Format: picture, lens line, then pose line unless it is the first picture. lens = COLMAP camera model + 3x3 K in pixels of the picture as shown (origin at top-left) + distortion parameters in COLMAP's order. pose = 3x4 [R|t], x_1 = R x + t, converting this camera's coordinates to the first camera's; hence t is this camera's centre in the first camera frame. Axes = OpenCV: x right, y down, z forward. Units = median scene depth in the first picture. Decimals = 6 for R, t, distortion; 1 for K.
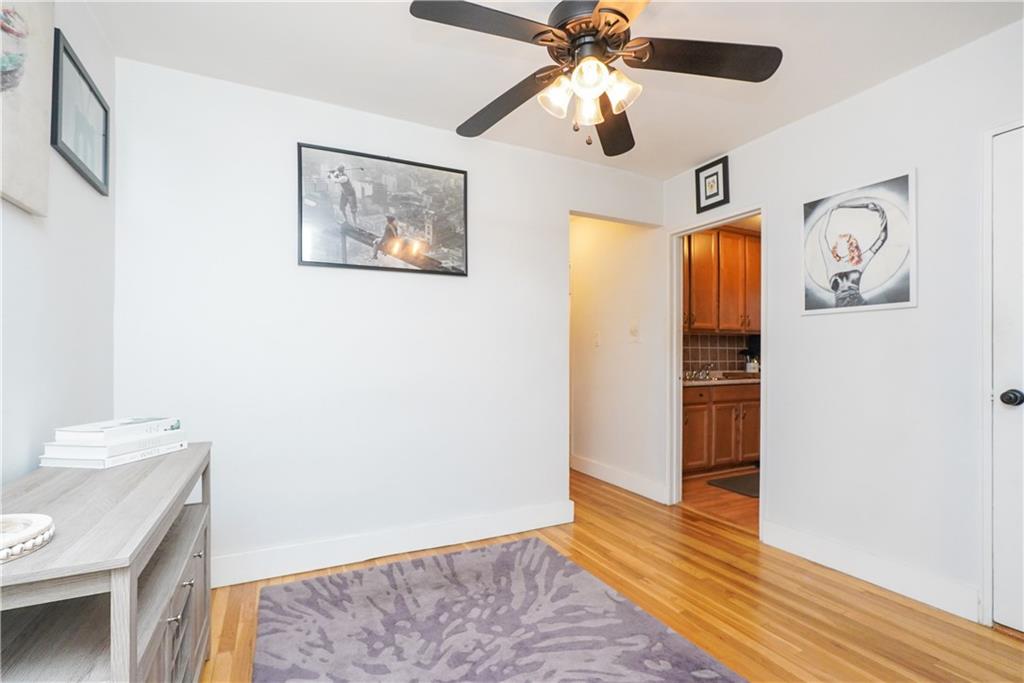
lens RADIAL K [[475.0, 0, 506.6], [0, 475.0, 358.6], [0, 0, 1]] dist [-0.015317, 0.008673]
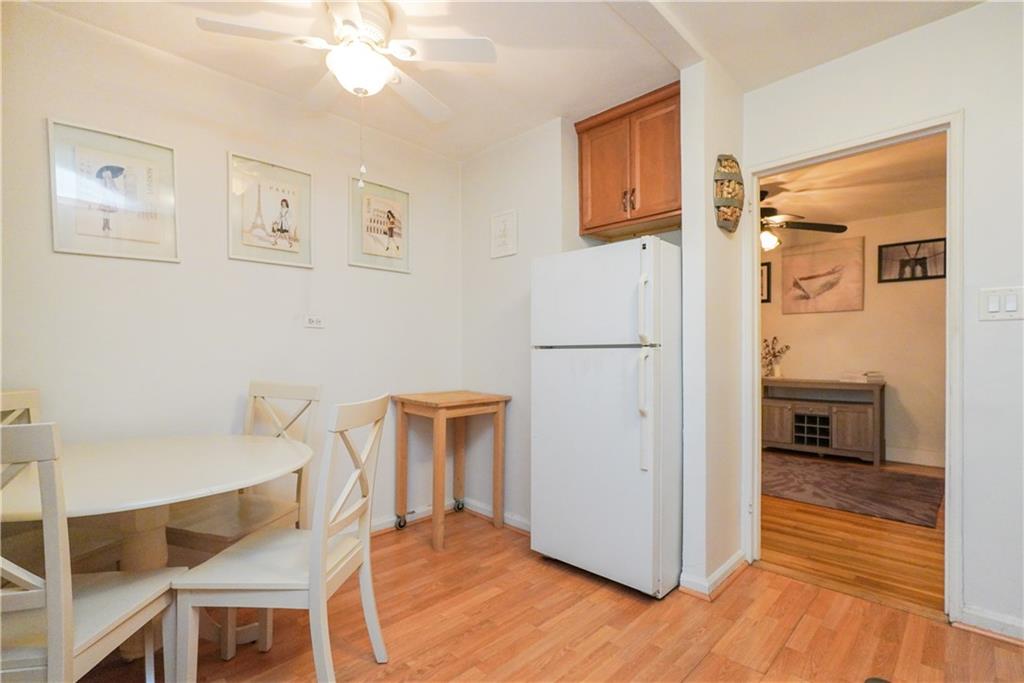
lens RADIAL K [[475.0, 0, 504.5], [0, 475.0, 355.9], [0, 0, 1]] dist [-0.015317, 0.008673]
pose [[-0.948921, 0.005760, -0.315460, 1.467738], [0.002014, 0.999924, 0.012201, -0.005623], [0.315506, 0.010943, -0.948860, 1.949912]]
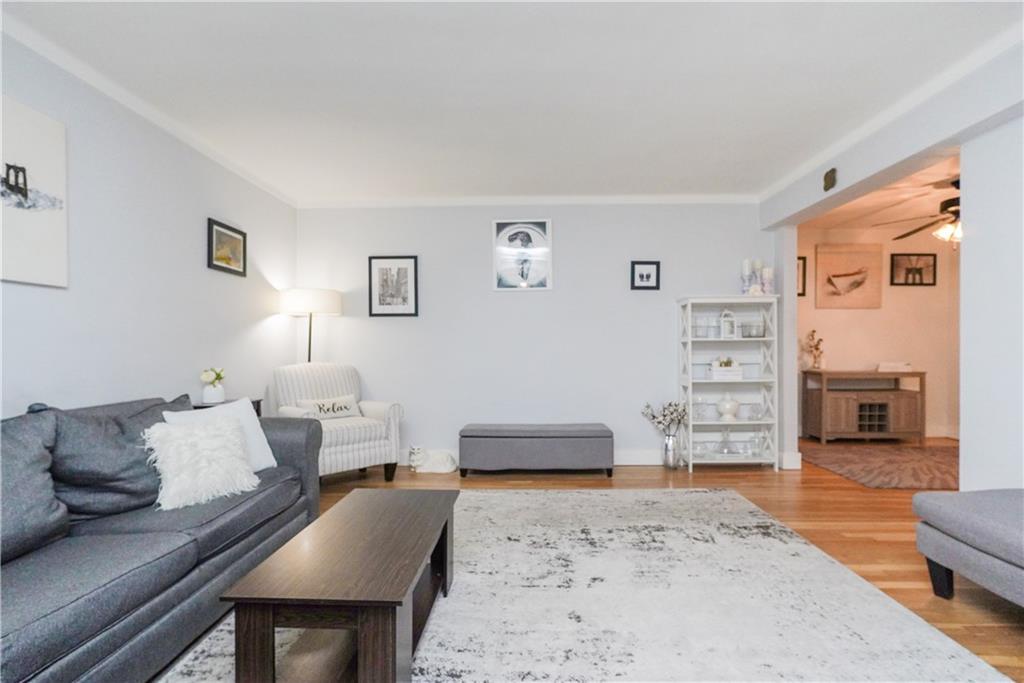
lens RADIAL K [[475.0, 0, 515.5], [0, 475.0, 349.4], [0, 0, 1]] dist [-0.015317, 0.008673]
pose [[-0.471595, 0.004555, -0.881804, 2.231887], [-0.001393, 0.999982, 0.005910, 0.016530], [0.881814, 0.004015, -0.471580, 0.095521]]
